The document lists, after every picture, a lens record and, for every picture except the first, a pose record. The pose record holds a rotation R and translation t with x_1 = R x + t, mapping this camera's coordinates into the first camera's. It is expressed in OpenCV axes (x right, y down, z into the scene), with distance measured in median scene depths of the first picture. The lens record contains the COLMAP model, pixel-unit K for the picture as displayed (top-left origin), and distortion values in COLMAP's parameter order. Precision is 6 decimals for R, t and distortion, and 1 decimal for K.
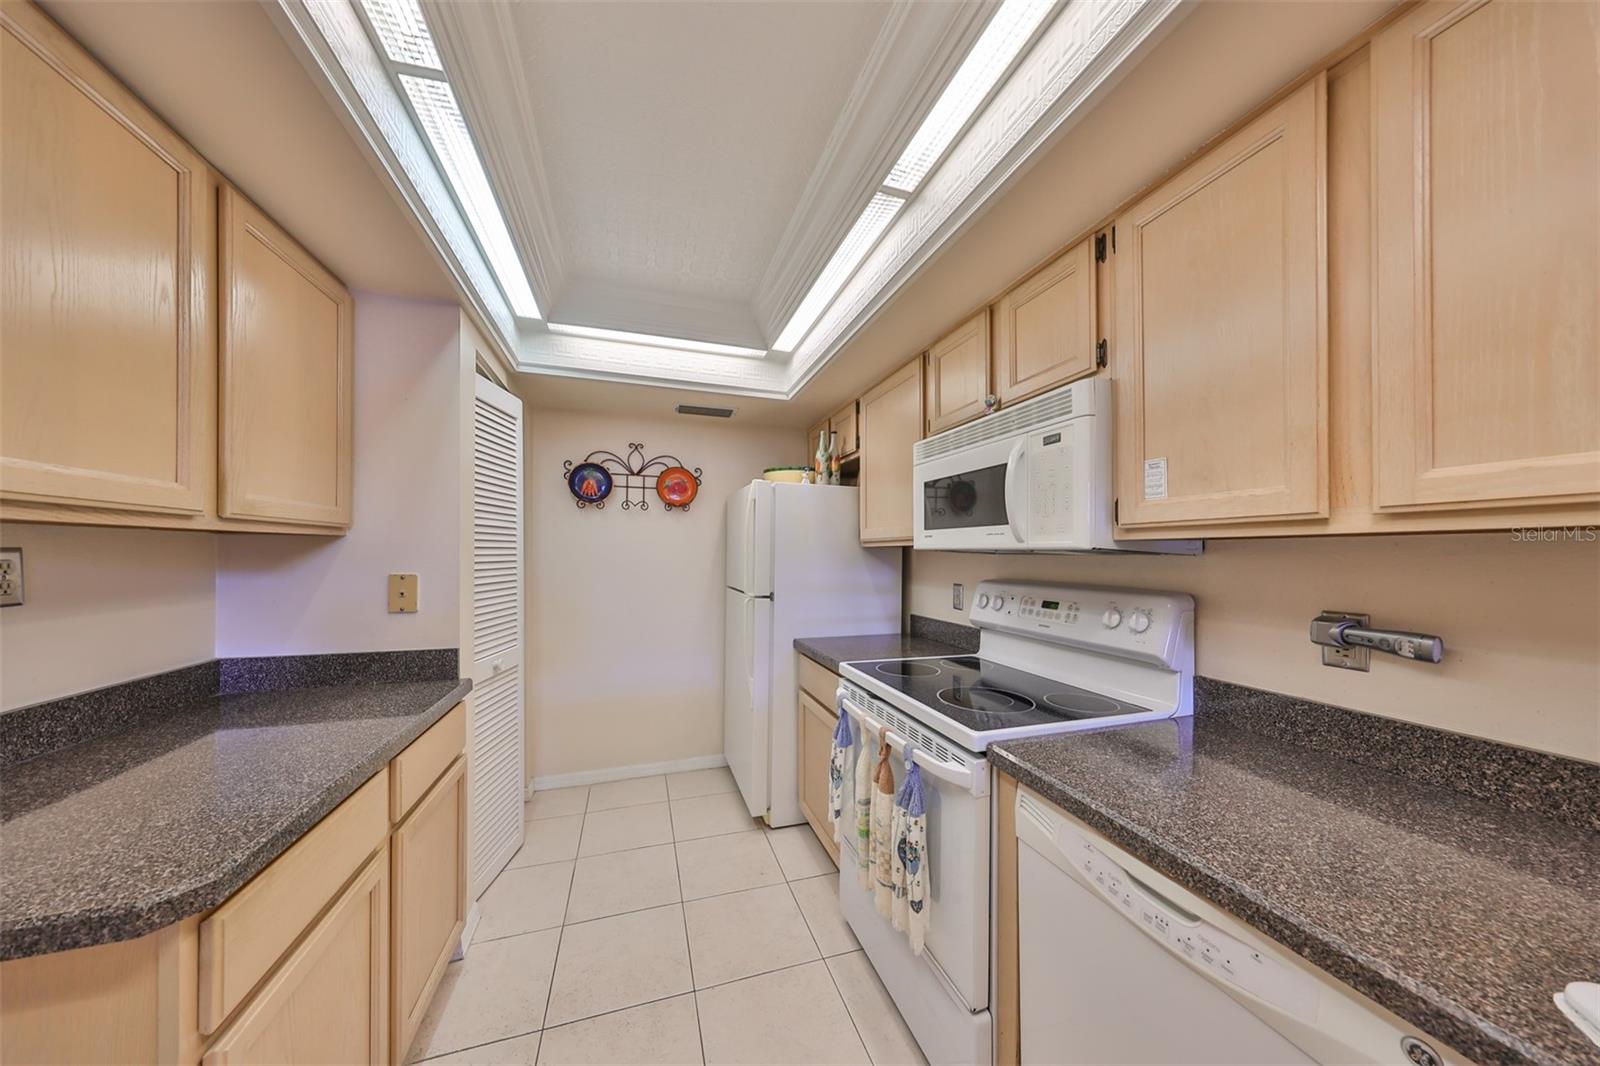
lens RADIAL K [[462.8, 0, 794.0], [0, 462.8, 549.1], [0, 0, 1]] dist [0.000133, -0.000007]
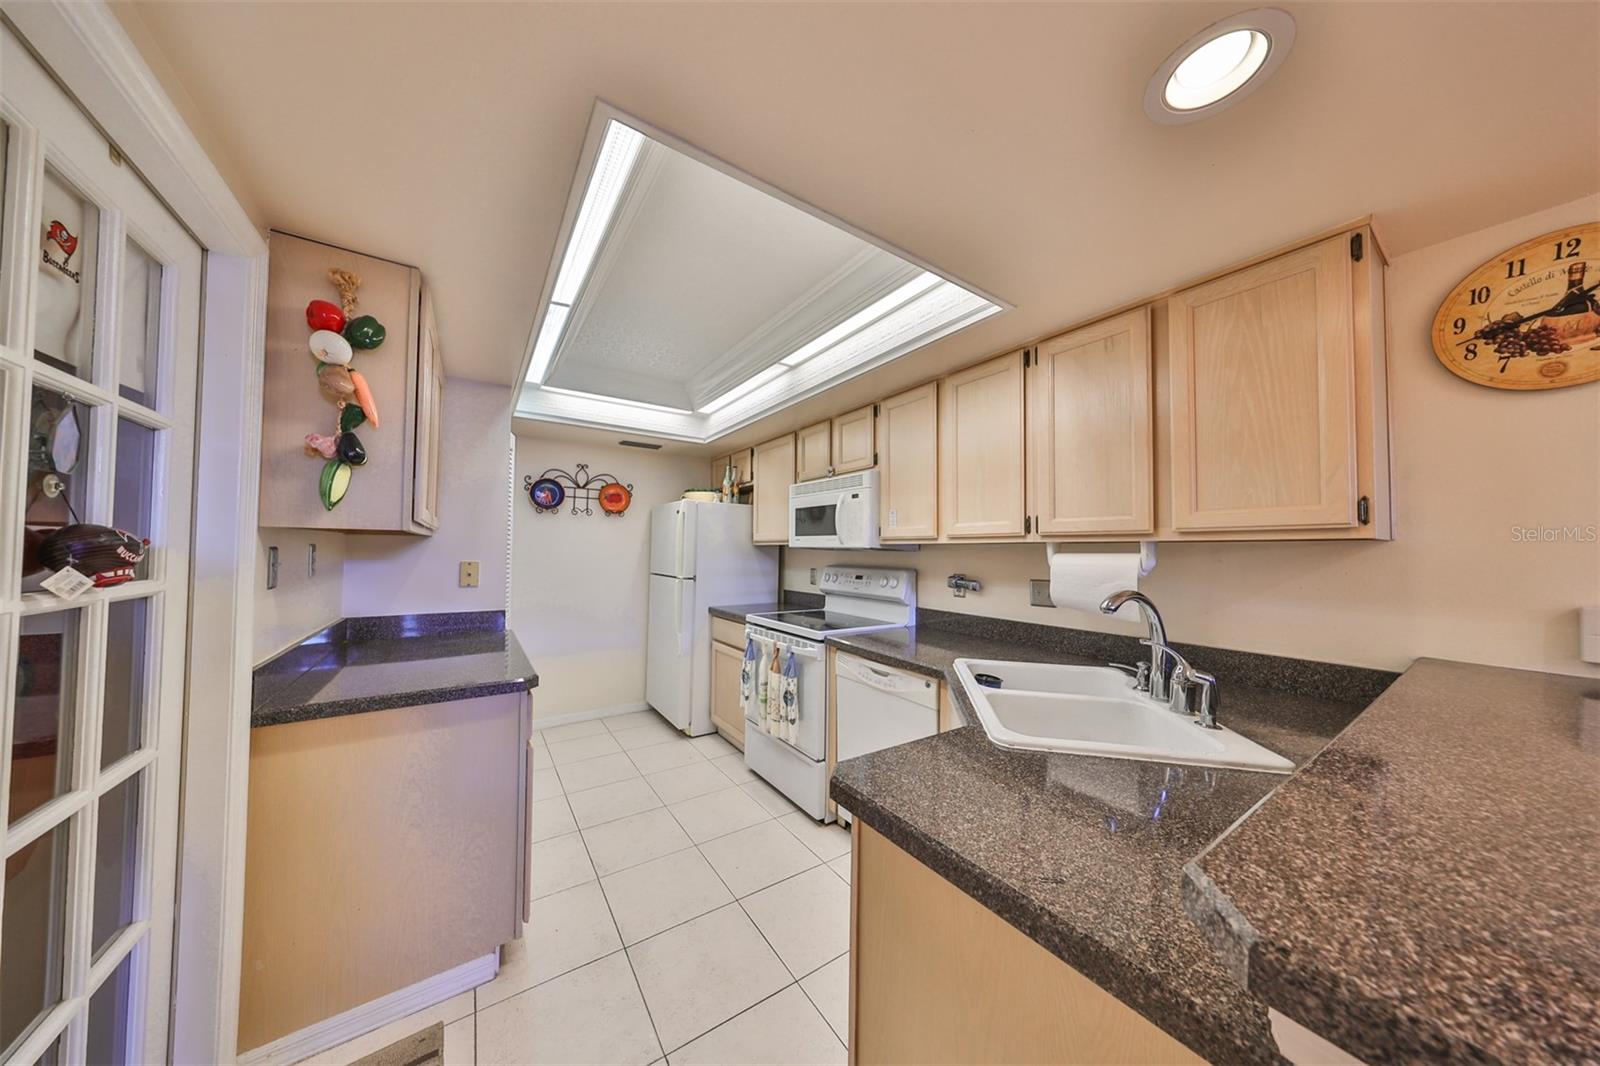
lens RADIAL K [[471.2, 0, 778.7], [0, 471.2, 535.7], [0, 0, 1]] dist [0.000272, 0.000010]
pose [[0.966082, 0.012852, 0.257916, -0.234001], [-0.008534, 0.999804, -0.017856, -0.010802], [-0.258094, 0.015049, 0.966002, -0.692162]]
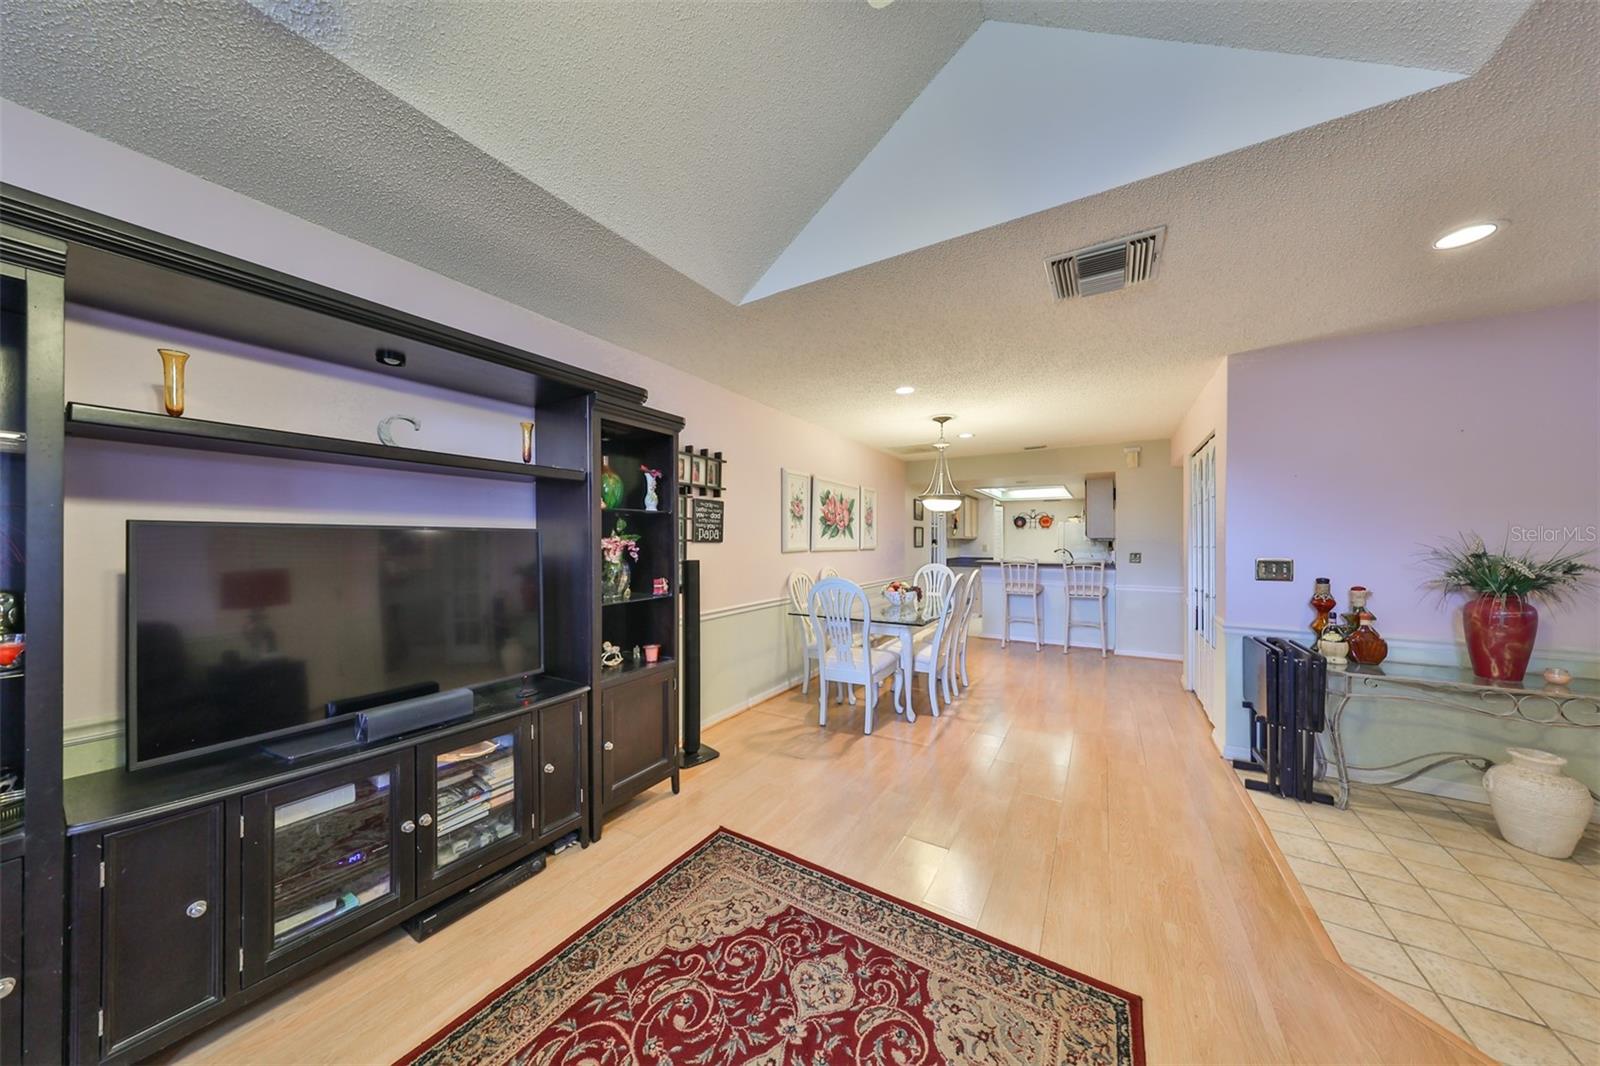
lens RADIAL K [[480.2, 0, 809.3], [0, 480.2, 535.6], [0, 0, 1]] dist [0.000634, 0.000020]
pose [[0.636159, -0.010443, -0.771488, 2.292200], [0.009106, 0.999940, -0.006027, -0.045565], [0.771505, -0.003191, 0.636216, -4.303195]]
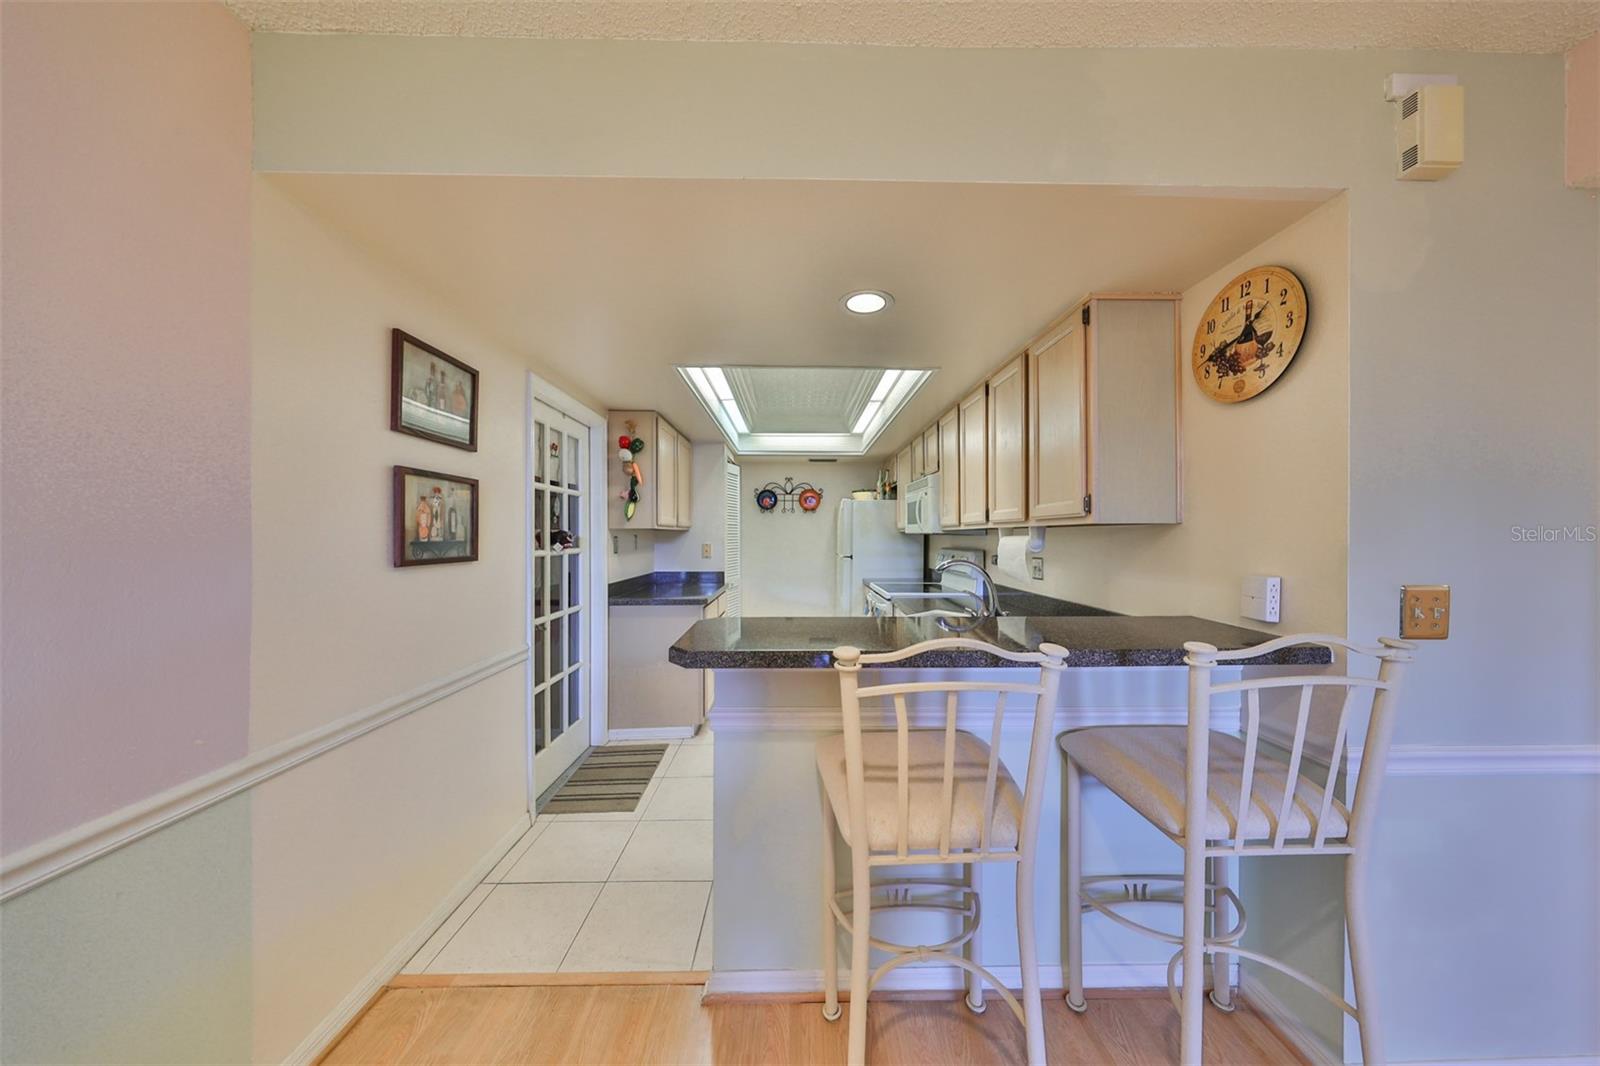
lens RADIAL K [[480.2, 0, 809.3], [0, 480.2, 535.6], [0, 0, 1]] dist [0.000634, 0.000020]
pose [[0.955513, -0.004927, -0.294907, 0.511274], [0.008413, 0.999909, 0.010555, -0.017387], [0.294828, -0.012567, 0.955468, -1.376582]]
